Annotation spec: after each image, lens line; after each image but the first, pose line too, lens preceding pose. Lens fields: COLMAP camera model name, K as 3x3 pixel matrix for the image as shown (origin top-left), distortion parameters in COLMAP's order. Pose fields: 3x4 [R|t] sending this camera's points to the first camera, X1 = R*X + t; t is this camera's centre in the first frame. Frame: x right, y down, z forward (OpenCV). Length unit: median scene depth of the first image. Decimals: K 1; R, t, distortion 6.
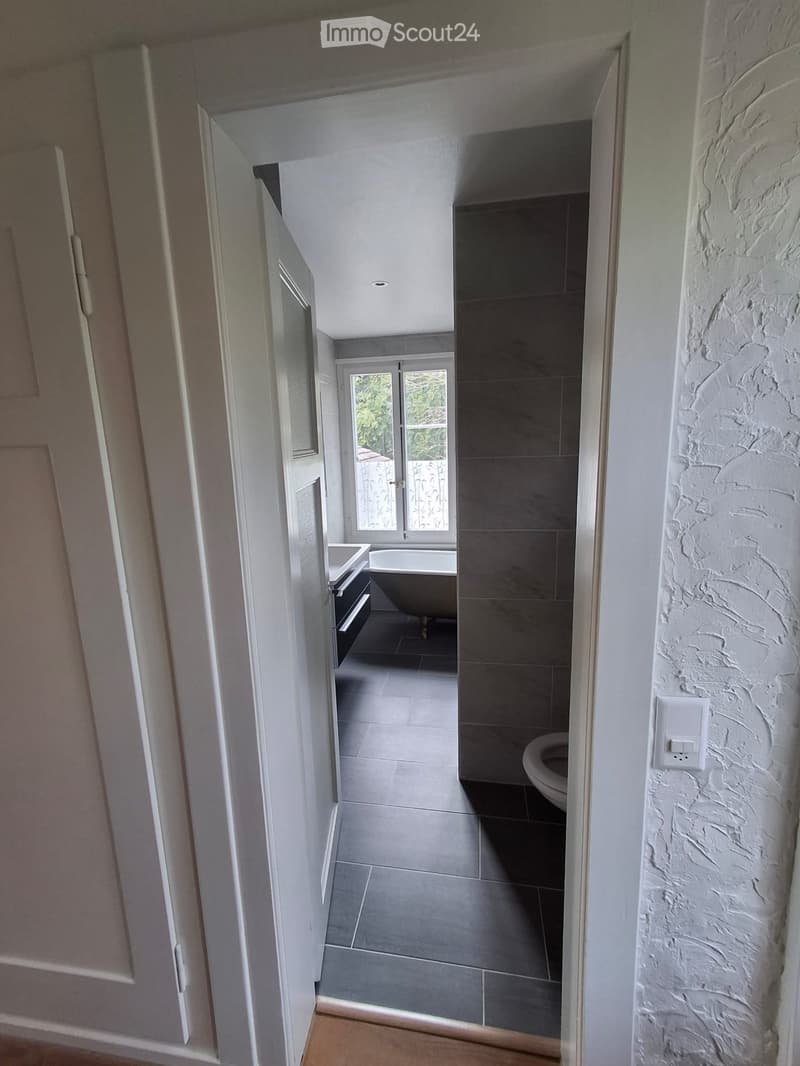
lens RADIAL K [[485.5, 0, 395.4], [0, 485.5, 528.6], [0, 0, 1]] dist [0.014403, 0.000057]
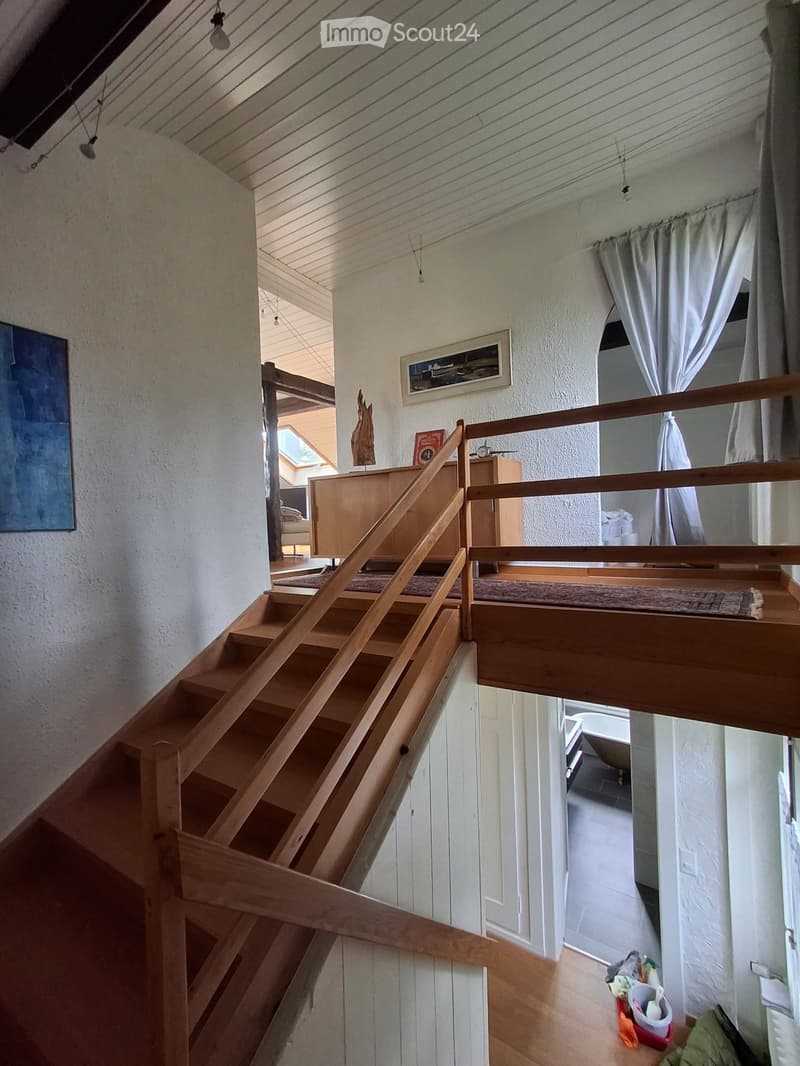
lens RADIAL K [[485.5, 0, 395.4], [0, 485.5, 528.6], [0, 0, 1]] dist [0.014403, 0.000057]
pose [[0.918363, 0.008998, -0.395636, 0.043811], [-0.071353, 0.987122, -0.143176, -1.072758], [0.389253, 0.159717, 0.907178, -2.832368]]
